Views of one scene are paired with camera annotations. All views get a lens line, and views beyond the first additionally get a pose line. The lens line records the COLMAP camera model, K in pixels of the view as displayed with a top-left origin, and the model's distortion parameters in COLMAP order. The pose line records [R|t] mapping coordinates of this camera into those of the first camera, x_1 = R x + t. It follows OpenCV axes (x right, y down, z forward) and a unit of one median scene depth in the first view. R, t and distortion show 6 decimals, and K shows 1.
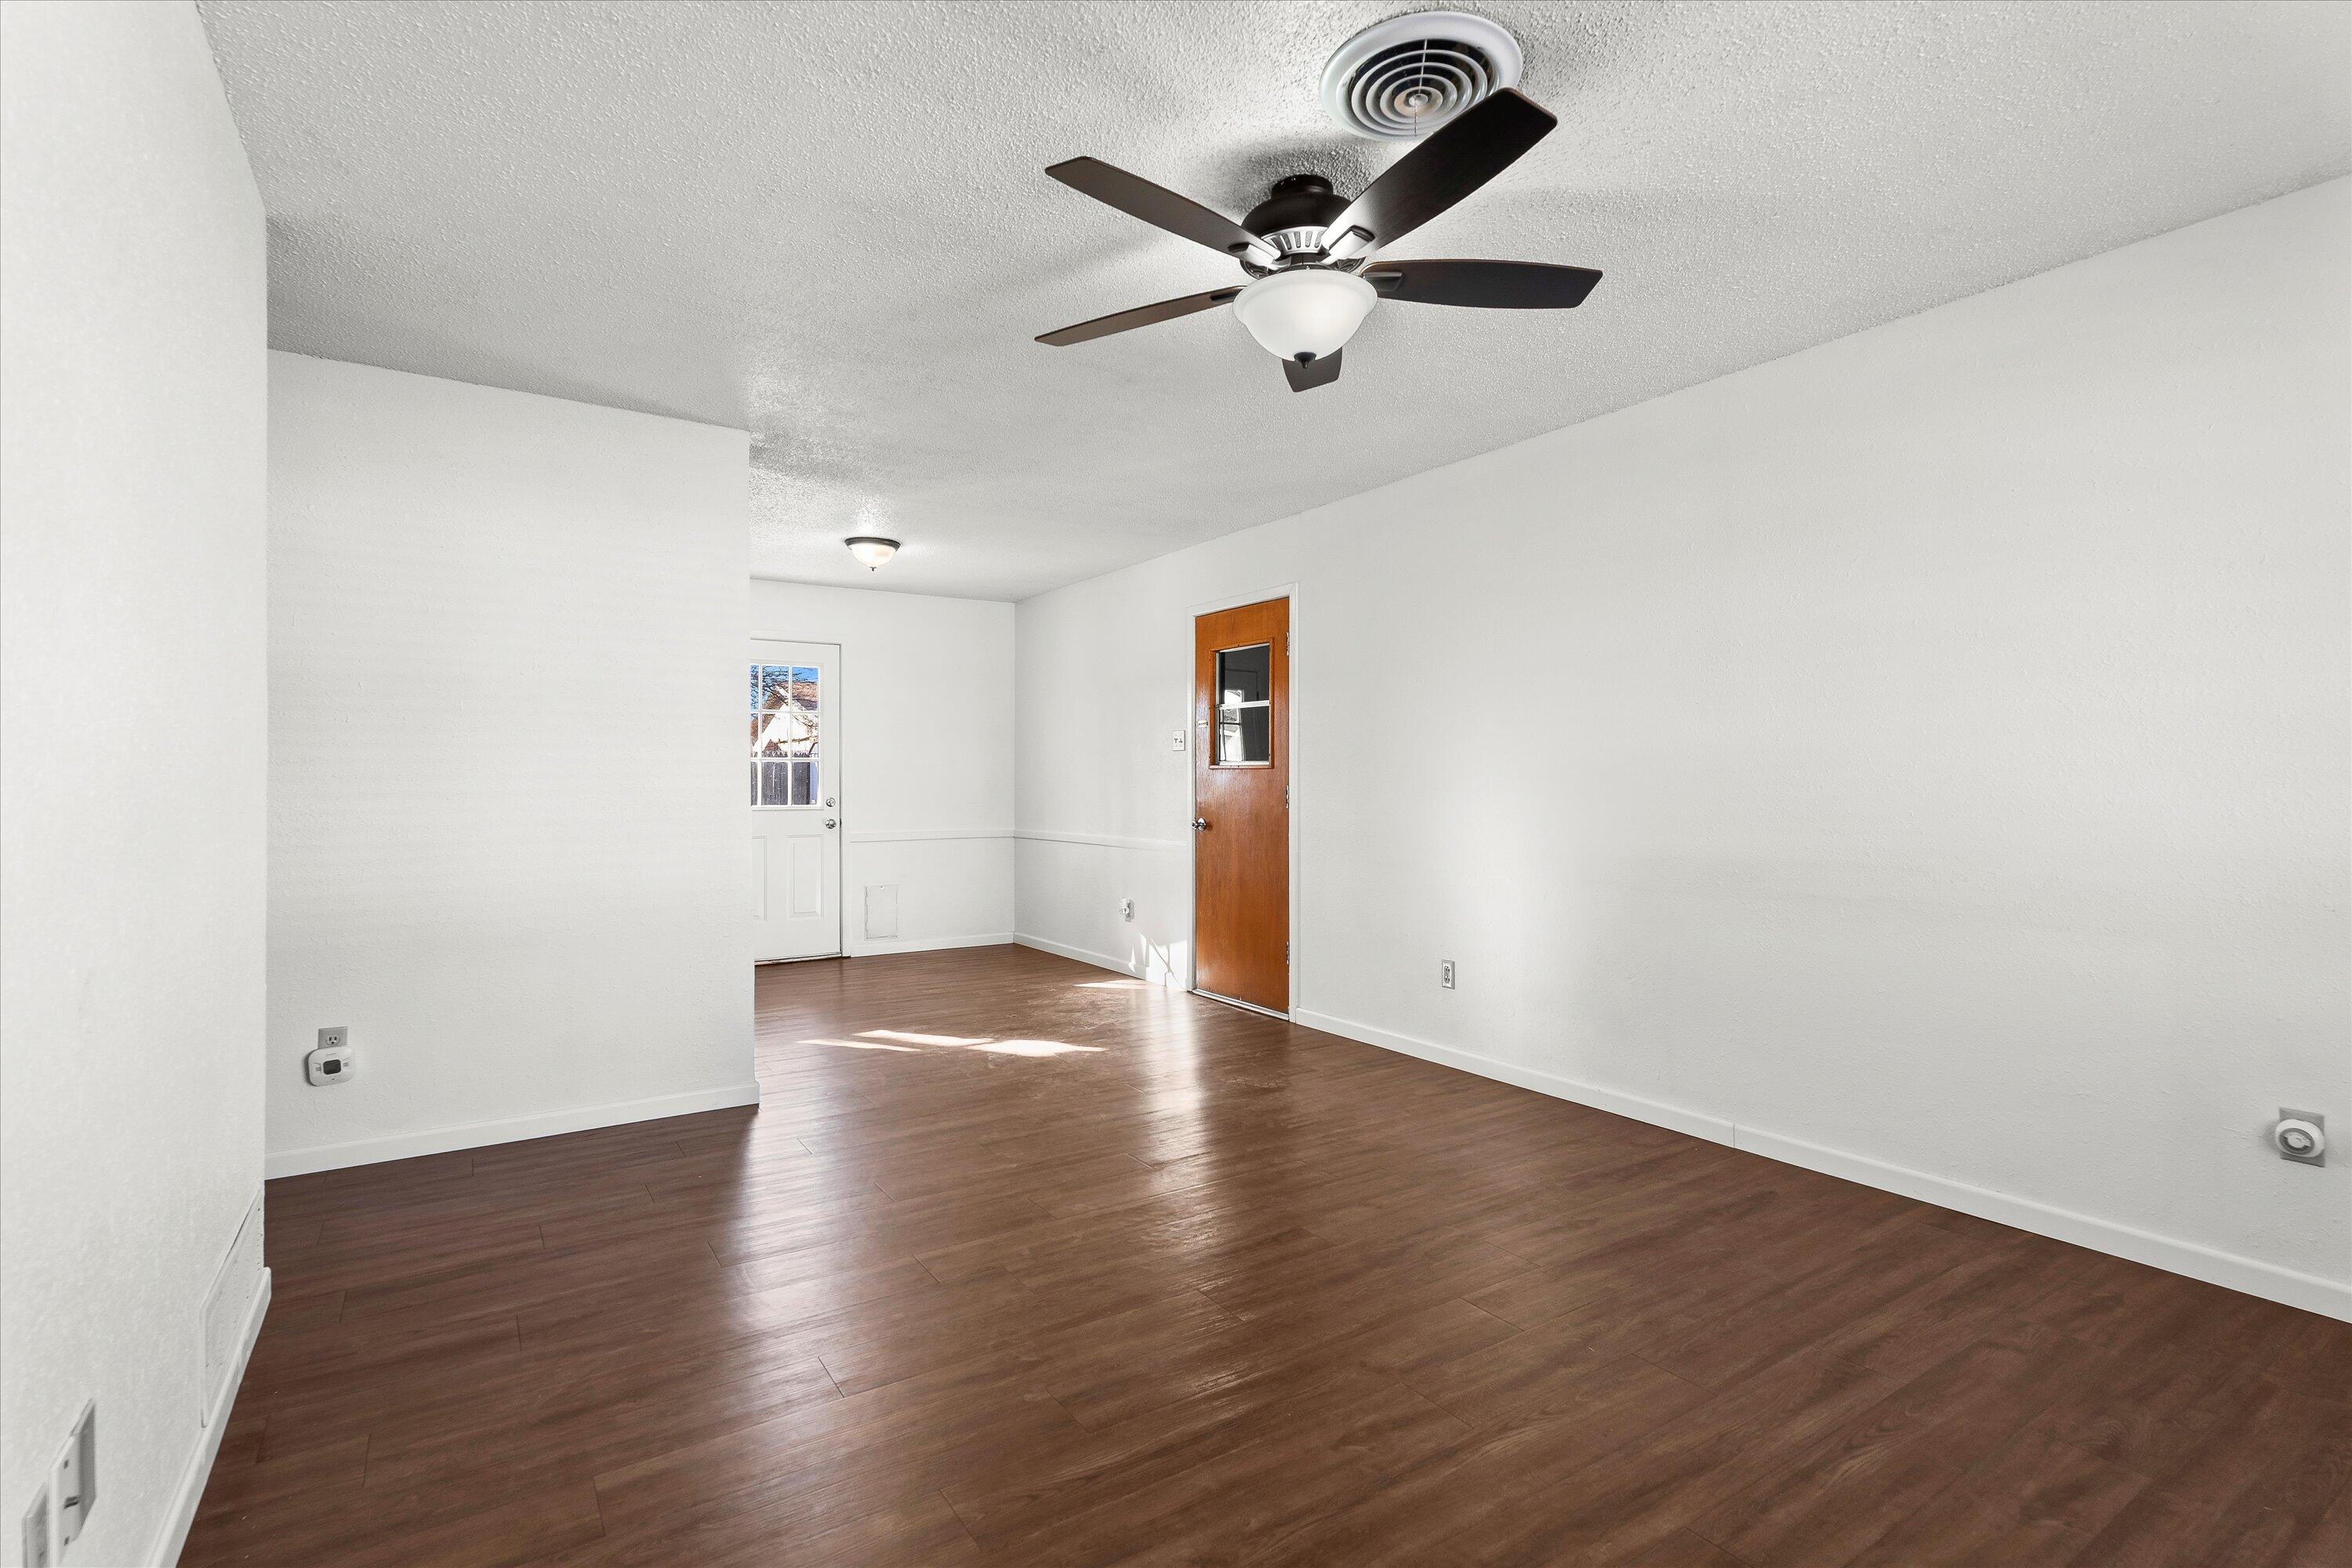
lens RADIAL K [[1090.0, 0, 1161.0], [0, 1090.0, 767.5], [0, 0, 1]] dist [-0.000143, 0.002546]
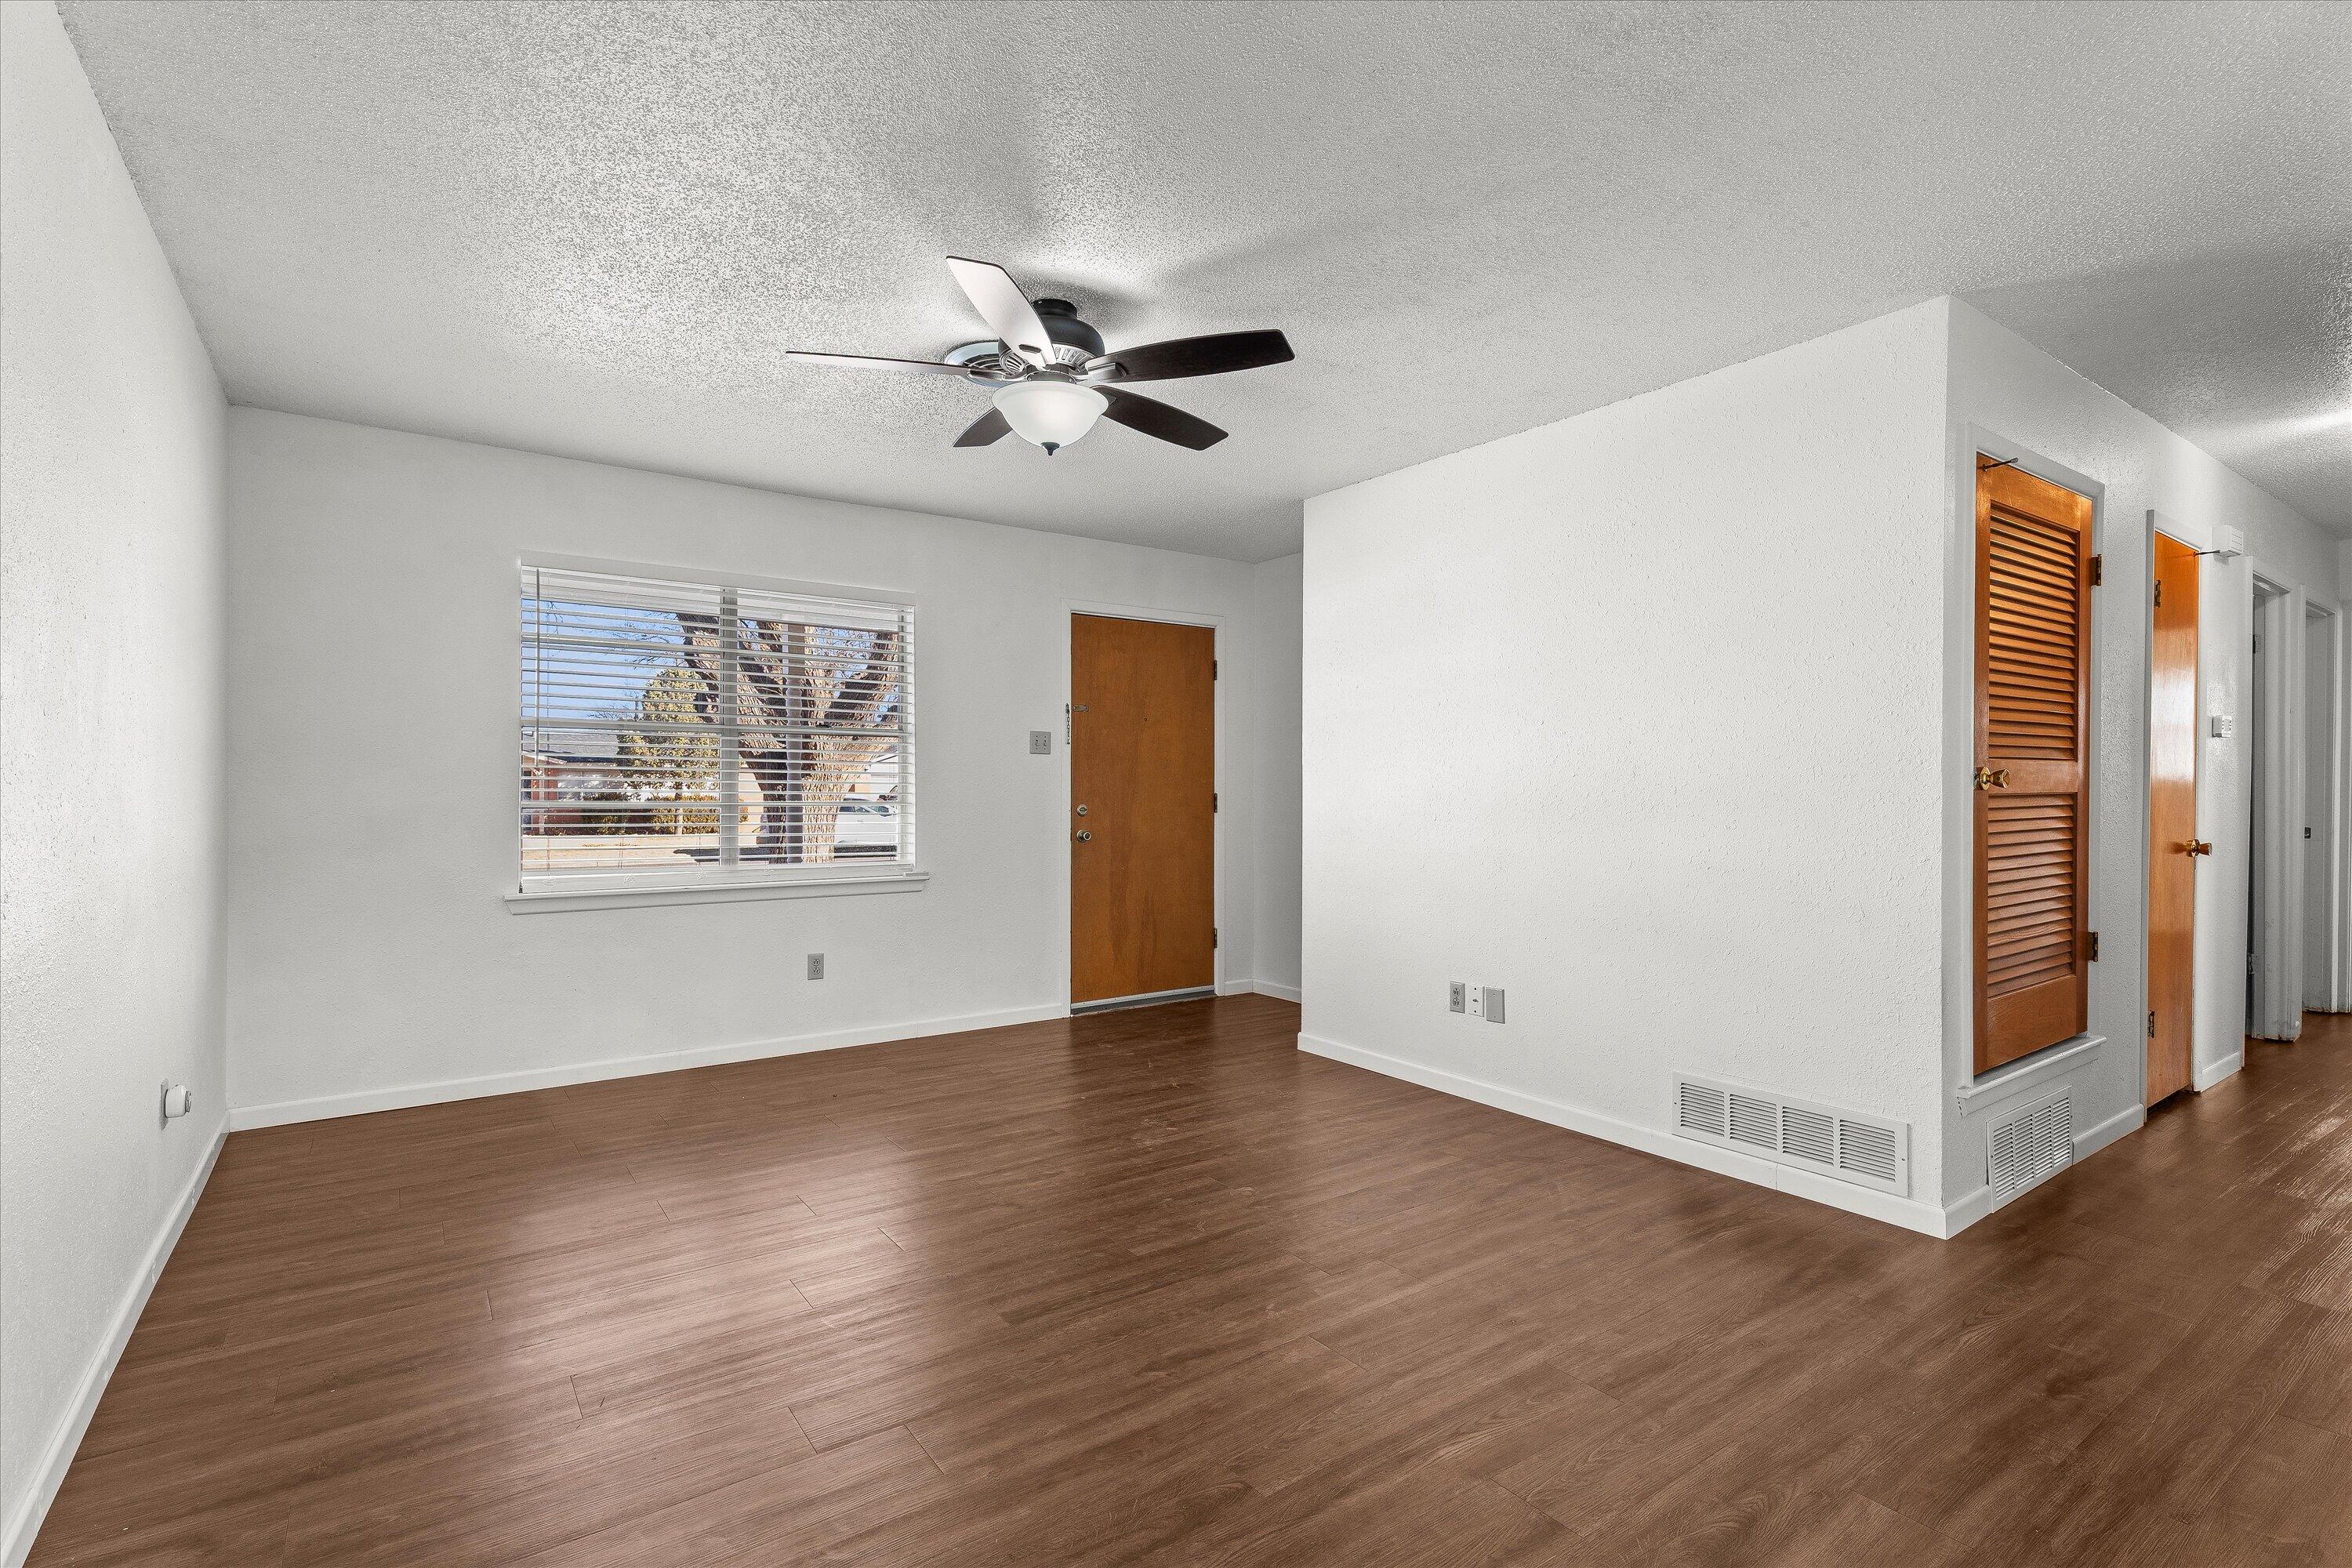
lens RADIAL K [[1090.0, 0, 1170.0], [0, 1090.0, 791.2], [0, 0, 1]] dist [-0.000143, 0.002546]
pose [[-0.998836, 0.000851, -0.048225, 0.022442], [0.001418, 0.999930, -0.011718, 0.011549], [0.048212, -0.011772, -0.998768, 0.883472]]
